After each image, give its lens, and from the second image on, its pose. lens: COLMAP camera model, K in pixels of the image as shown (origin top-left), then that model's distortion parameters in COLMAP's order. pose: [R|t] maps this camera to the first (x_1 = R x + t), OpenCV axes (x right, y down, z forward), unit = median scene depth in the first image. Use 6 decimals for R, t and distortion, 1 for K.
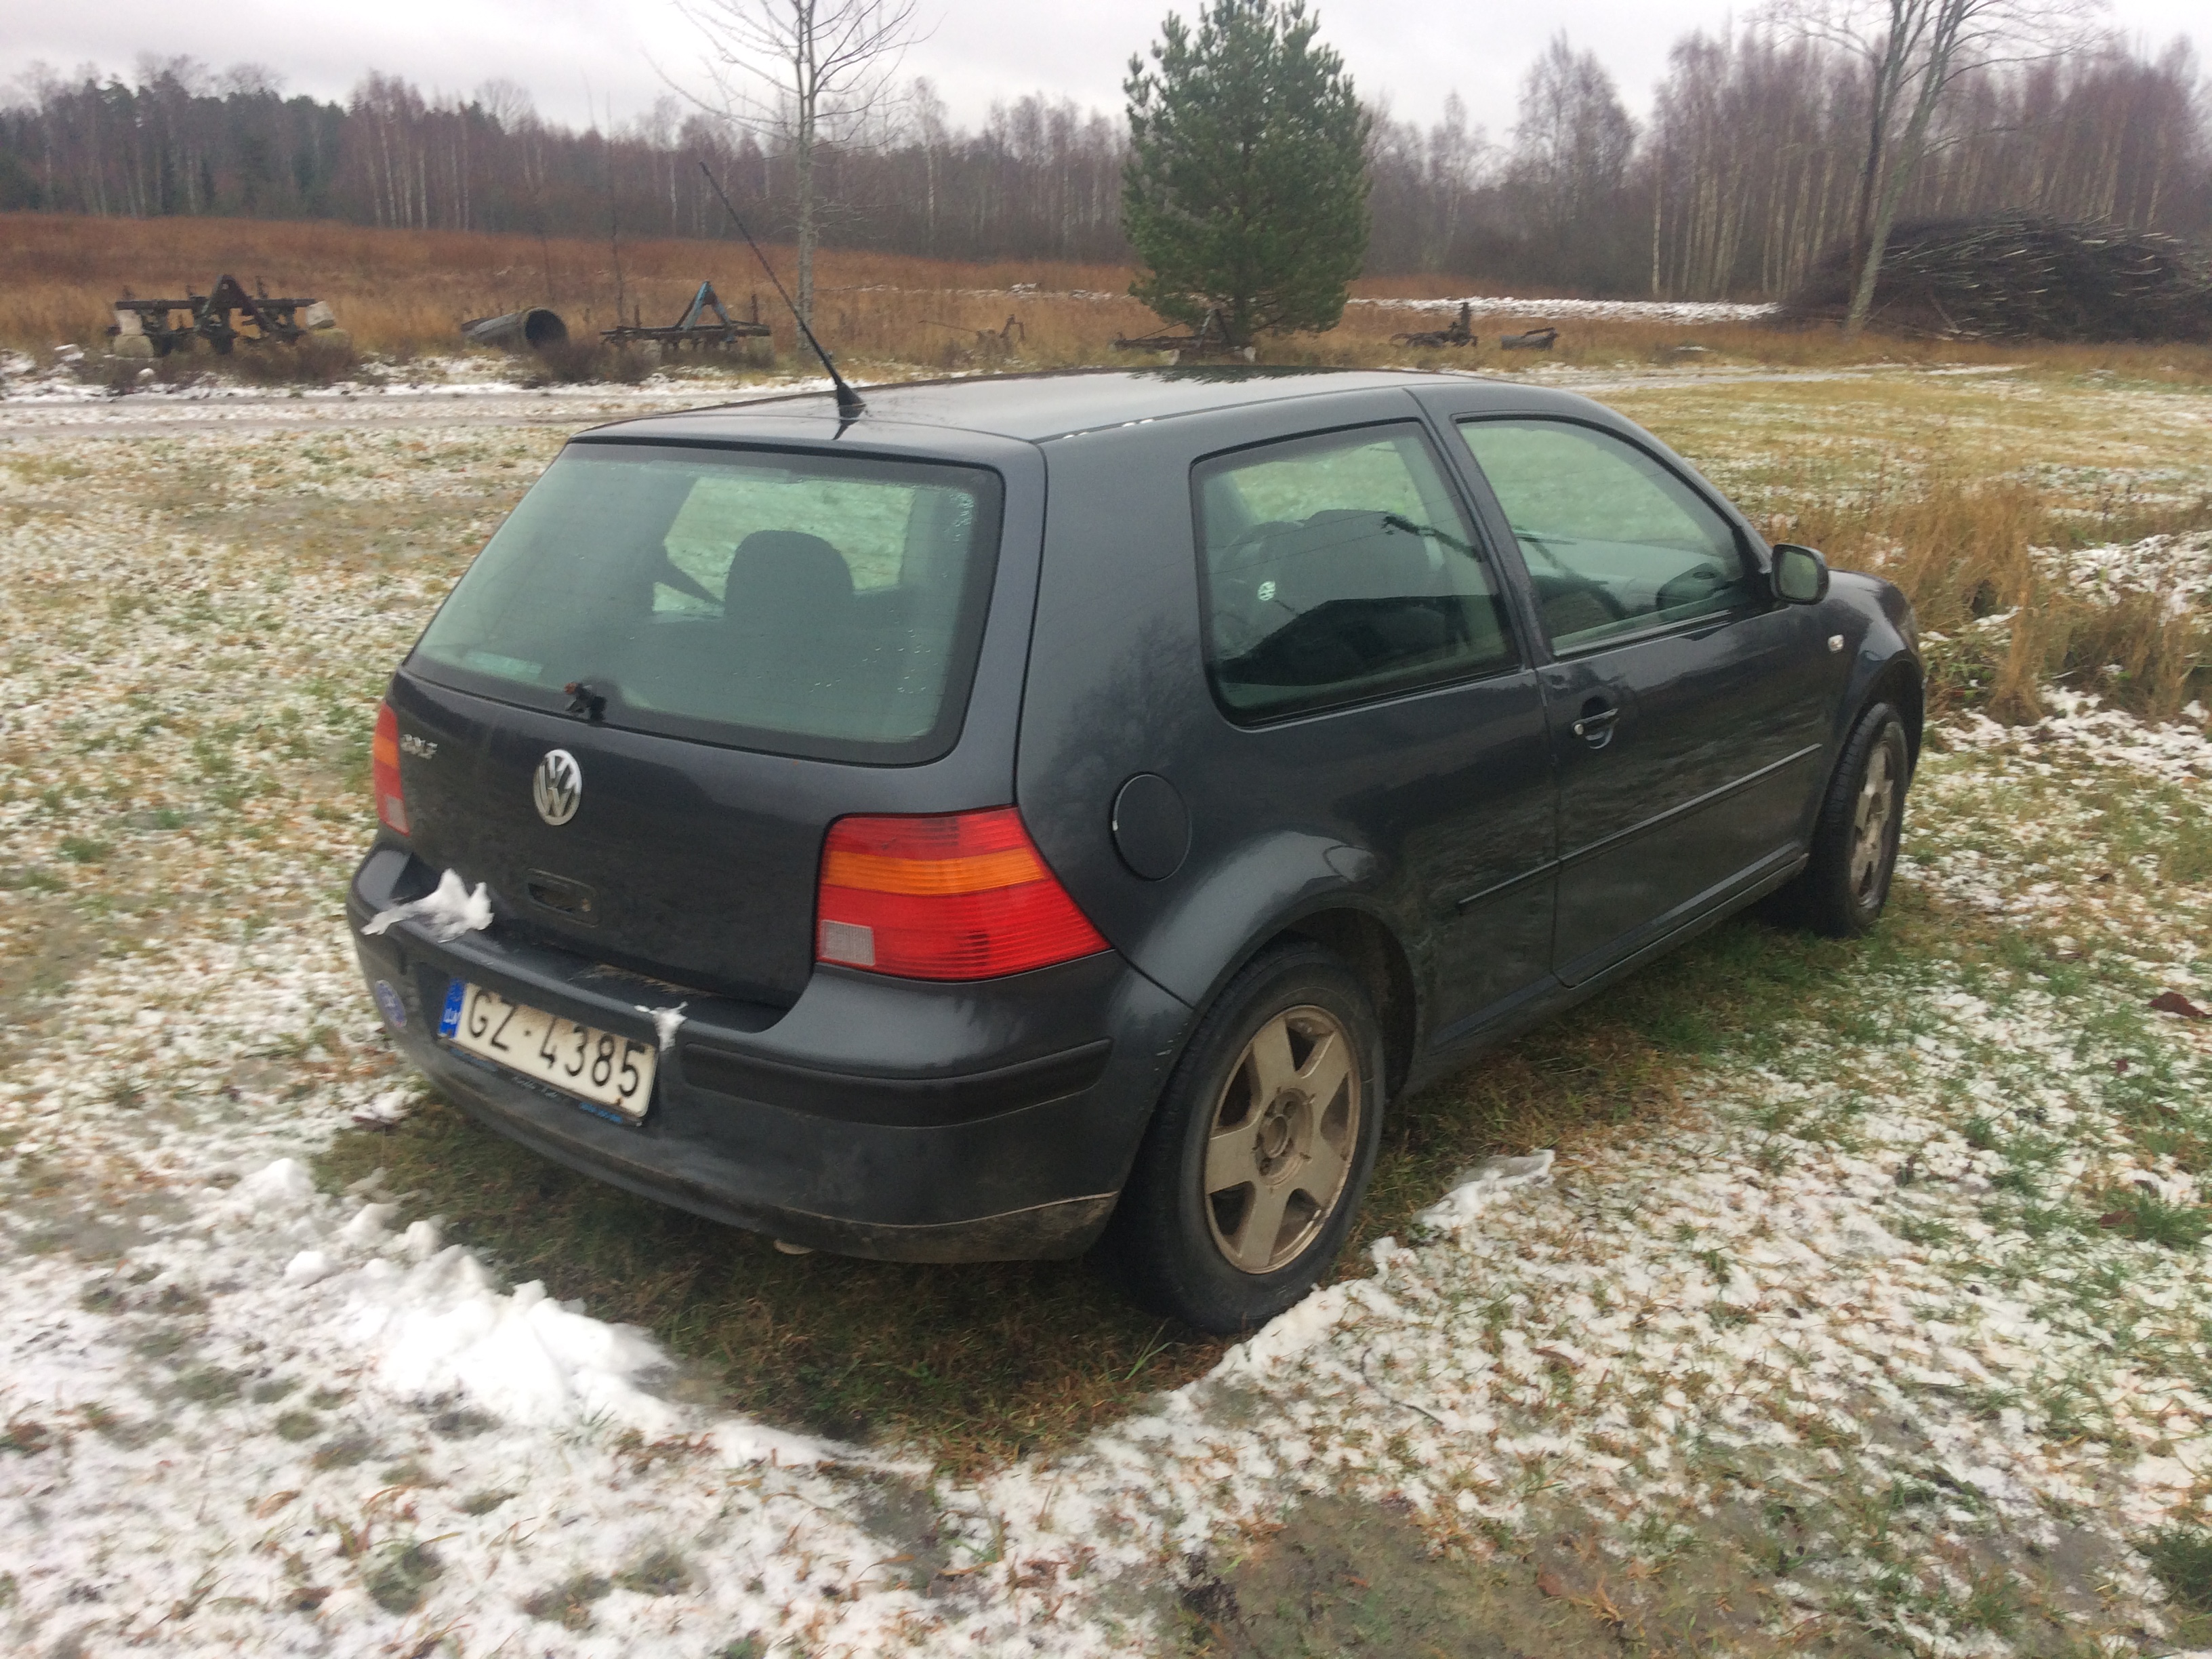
lens RADIAL K [[1894.3, 0, 1103.4], [0, 1894.3, 830.3], [0, 0, 1]] dist [0.069261, -0.078432]
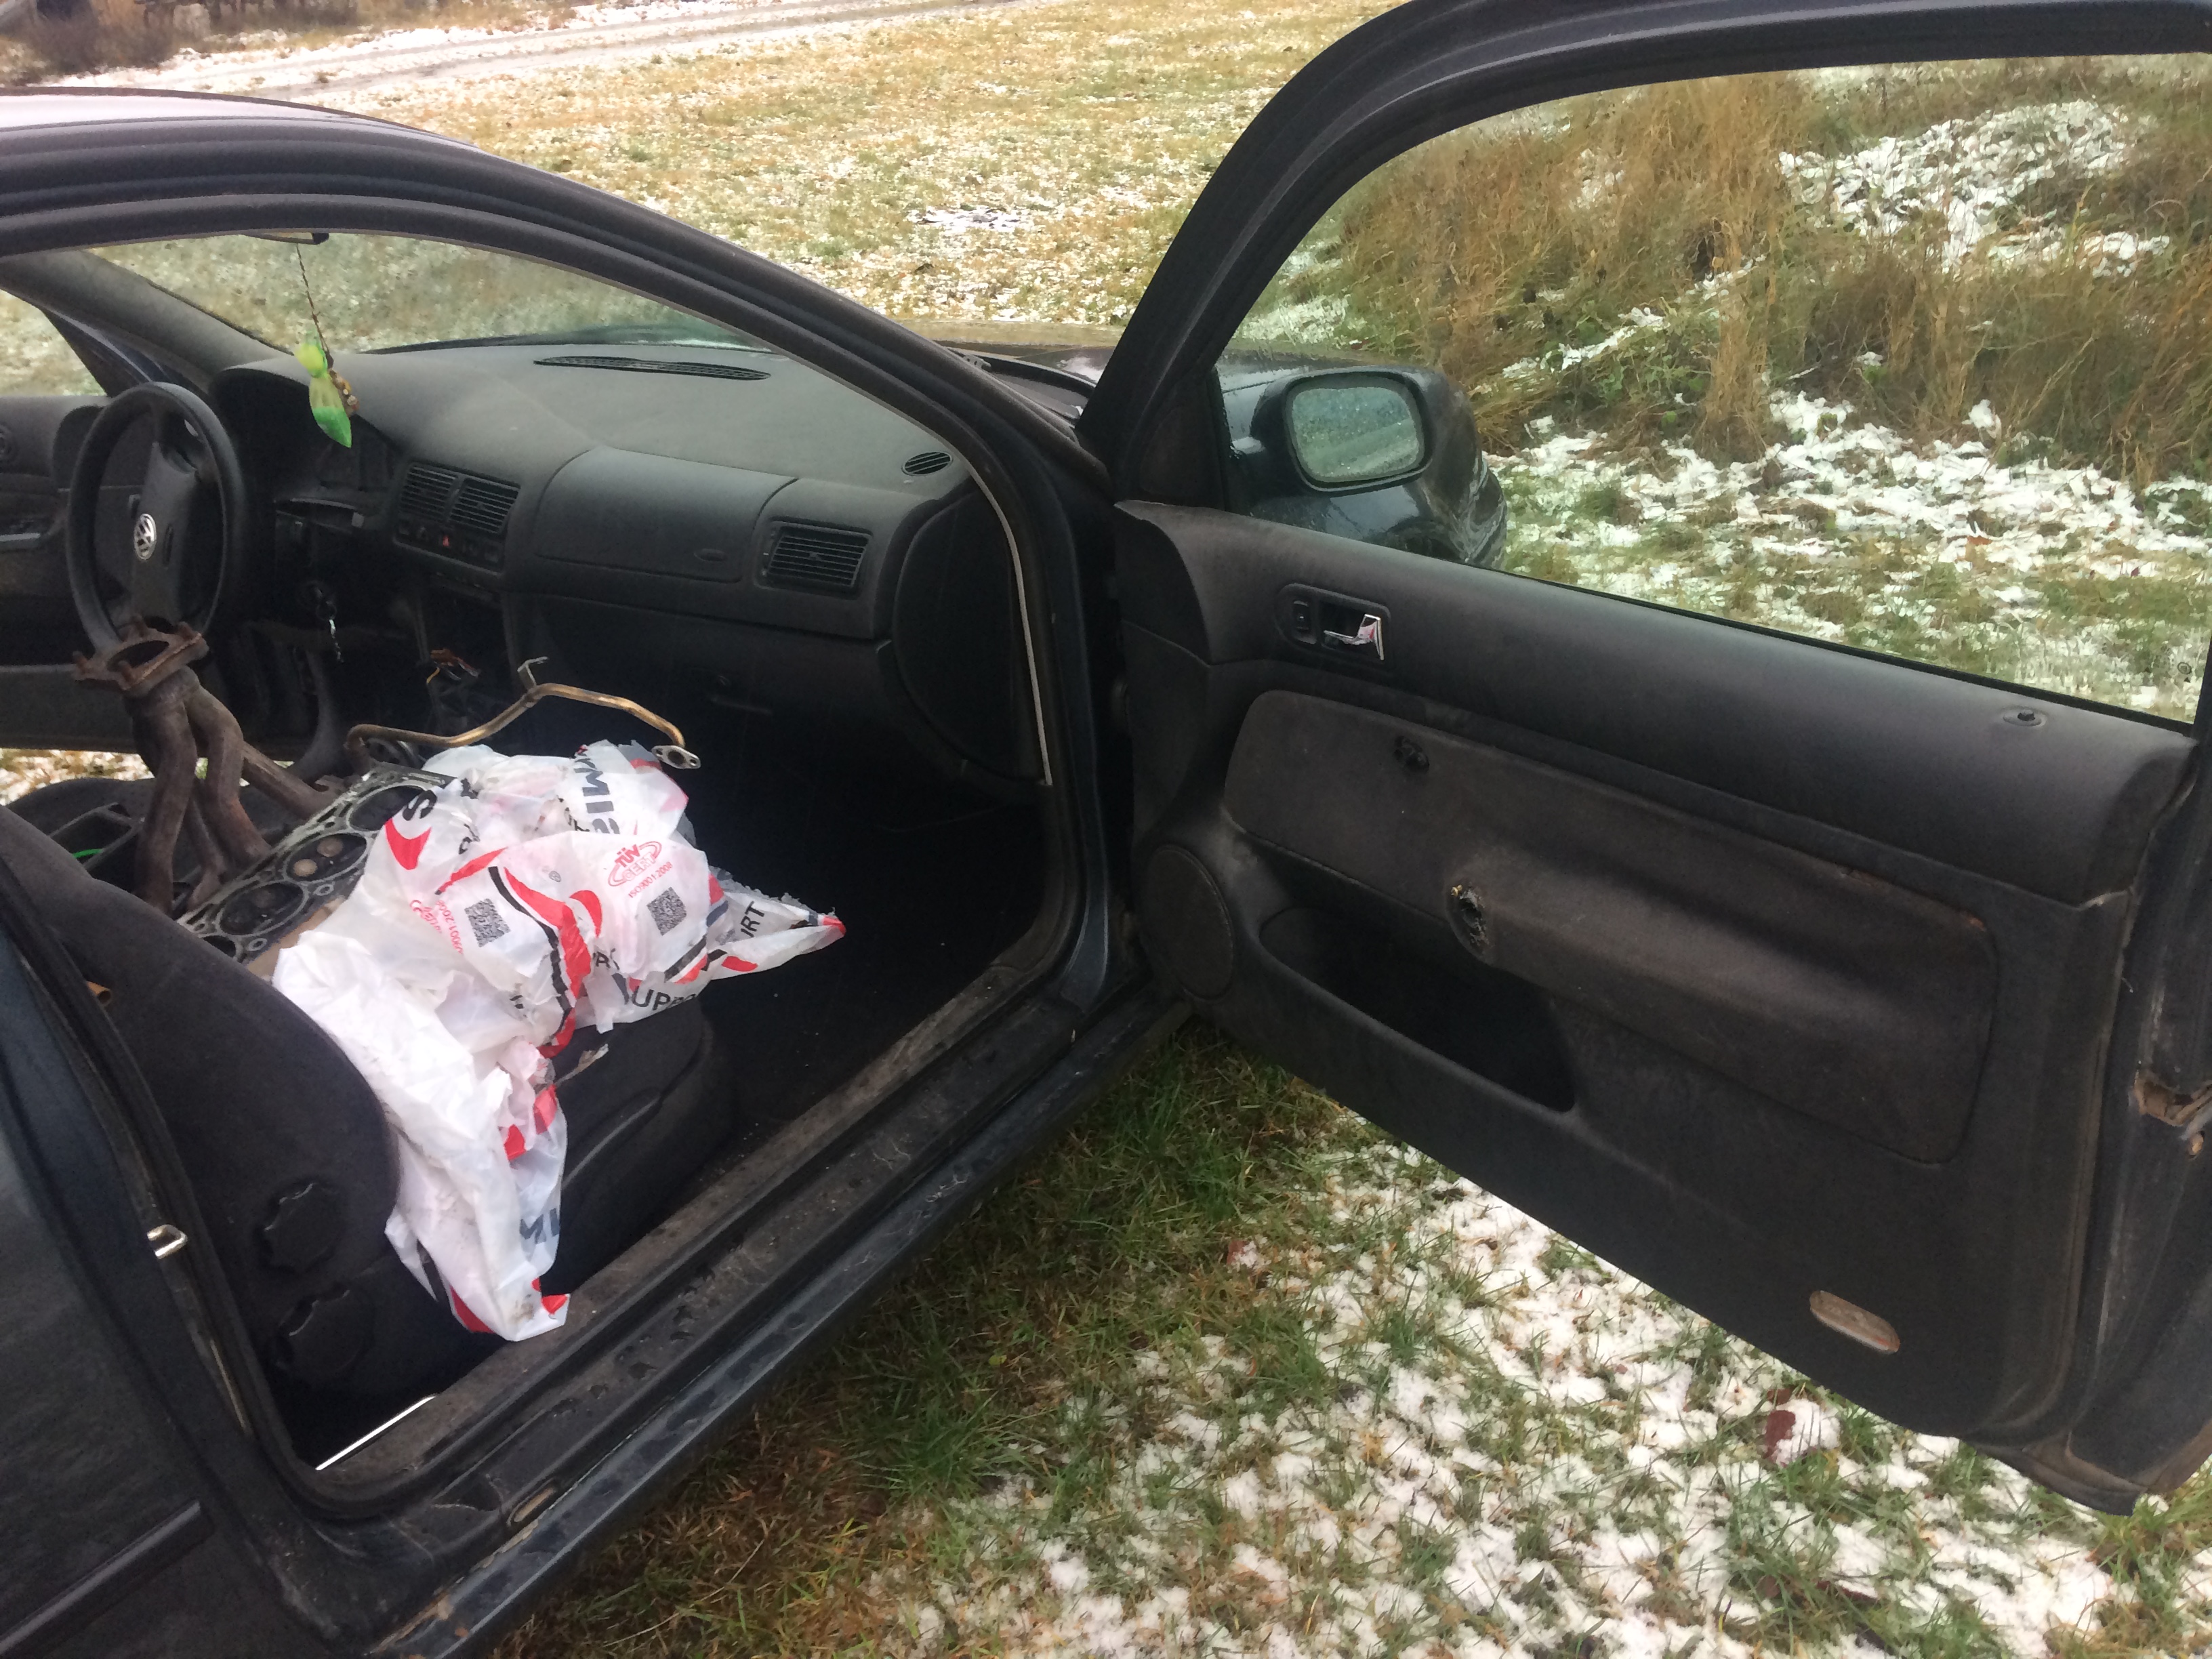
lens RADIAL K [[1894.3, 0, 1109.8], [0, 1894.3, 825.8], [0, 0, 1]] dist [0.069261, -0.078432]
pose [[0.991530, -0.118546, 0.053051, 0.203045], [0.106817, 0.976707, 0.186102, -0.079357], [-0.073877, -0.178859, 0.981097, 0.321343]]
